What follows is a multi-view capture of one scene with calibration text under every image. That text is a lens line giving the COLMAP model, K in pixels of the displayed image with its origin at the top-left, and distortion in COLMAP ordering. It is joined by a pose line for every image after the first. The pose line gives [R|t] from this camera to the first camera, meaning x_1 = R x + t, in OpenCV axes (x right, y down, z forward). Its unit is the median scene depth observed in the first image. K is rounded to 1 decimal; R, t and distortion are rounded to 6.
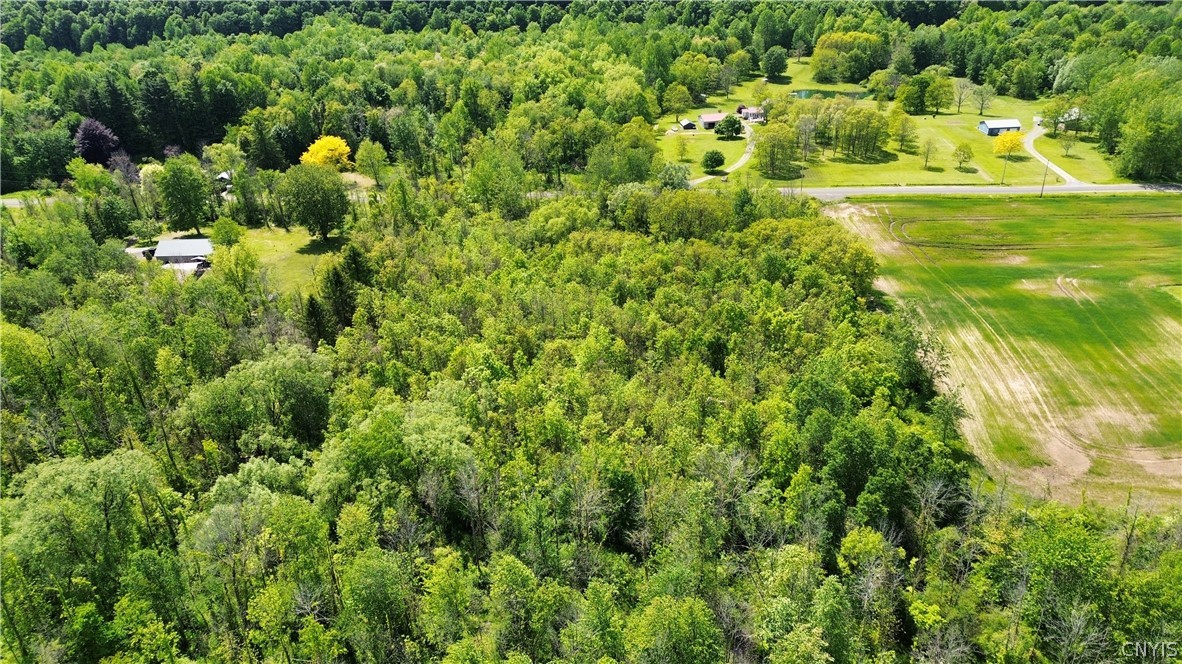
lens RADIAL K [[832.6, 0, 591.1], [0, 832.6, 339.1], [0, 0, 1]] dist [0.069274, -0.067274]
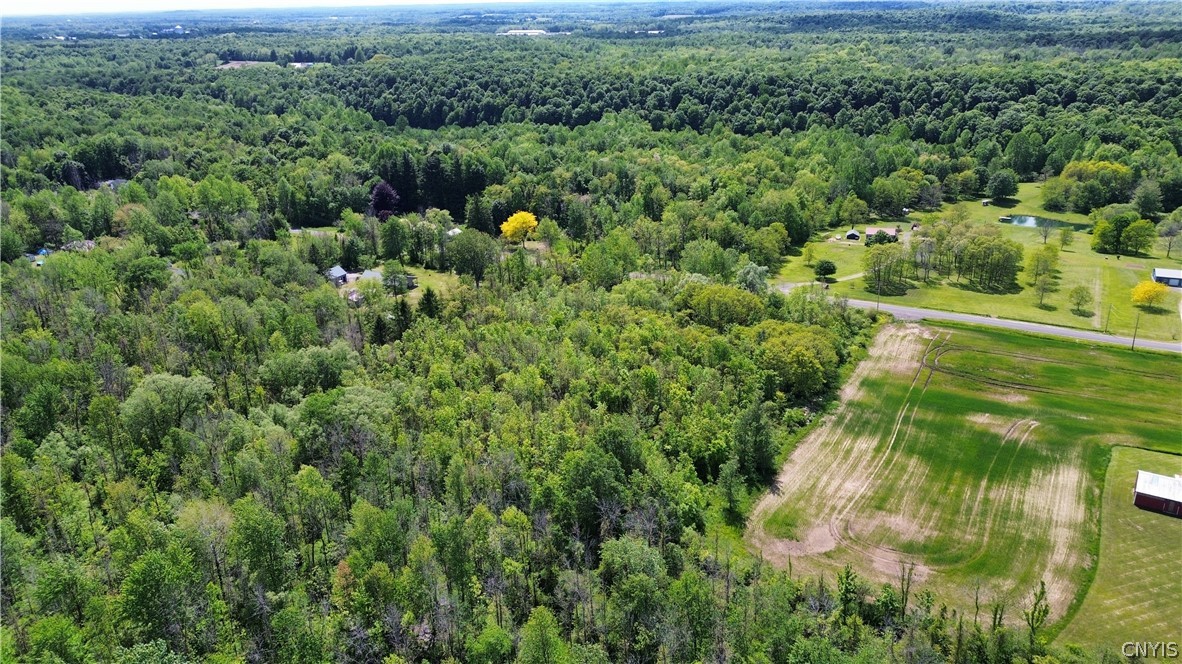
lens RADIAL K [[832.6, 0, 591.1], [0, 832.6, 339.1], [0, 0, 1]] dist [0.069274, -0.067274]
pose [[0.907353, 0.165290, -0.386509, 0.278645], [-0.200348, 0.978347, -0.051941, -0.004719], [0.369555, 0.124565, 0.920822, -0.101869]]
